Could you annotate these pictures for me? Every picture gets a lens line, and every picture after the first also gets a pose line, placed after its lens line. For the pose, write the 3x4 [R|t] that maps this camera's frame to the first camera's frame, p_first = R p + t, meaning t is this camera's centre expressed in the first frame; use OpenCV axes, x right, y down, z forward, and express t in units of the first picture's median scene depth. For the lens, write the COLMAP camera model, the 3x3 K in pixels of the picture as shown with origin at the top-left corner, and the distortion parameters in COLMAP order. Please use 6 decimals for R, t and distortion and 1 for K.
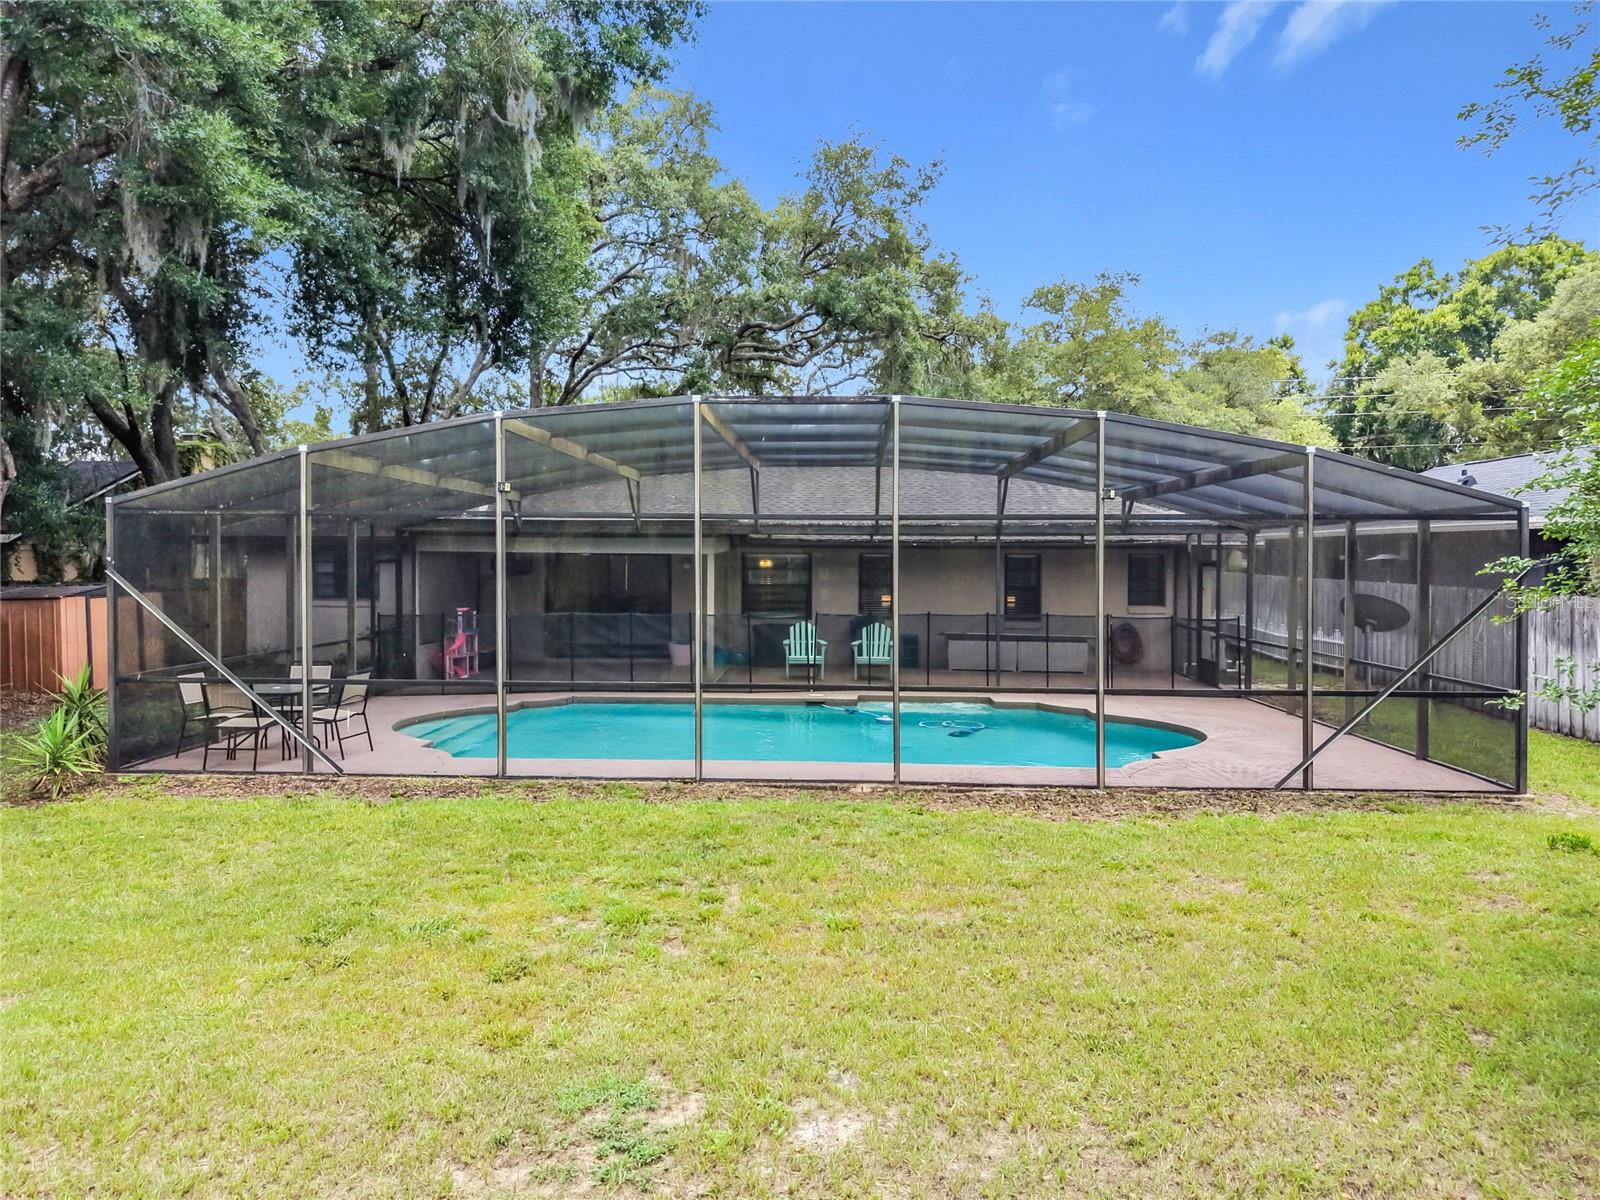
lens RADIAL K [[1048.0, 0, 791.0], [0, 1048.0, 563.9], [0, 0, 1]] dist [0.003620, -0.002550]
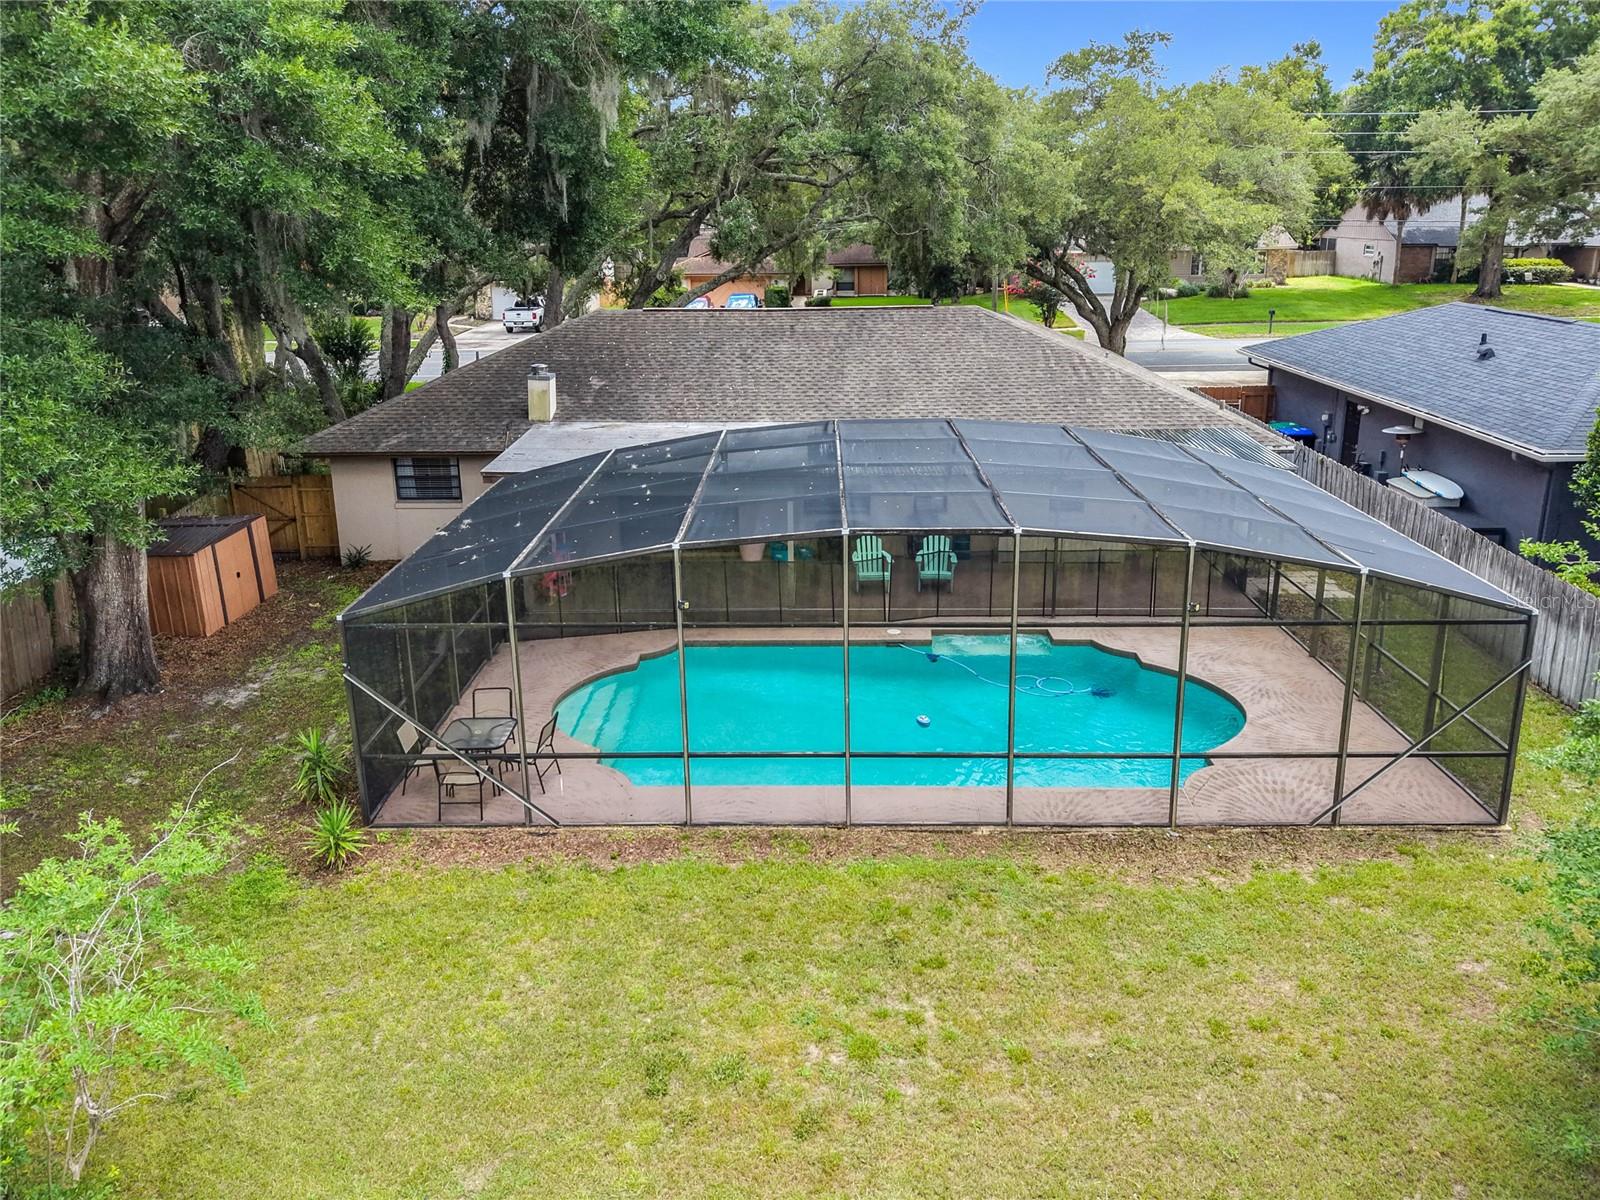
lens RADIAL K [[1085.5, 0, 796.2], [0, 1085.5, 480.2], [0, 0, 1]] dist [0.002763, 0.001066]
pose [[0.999369, -0.025550, 0.024663, -0.170418], [0.019258, 0.973451, 0.228083, -0.478289], [-0.029836, -0.227464, 0.973329, -0.153928]]
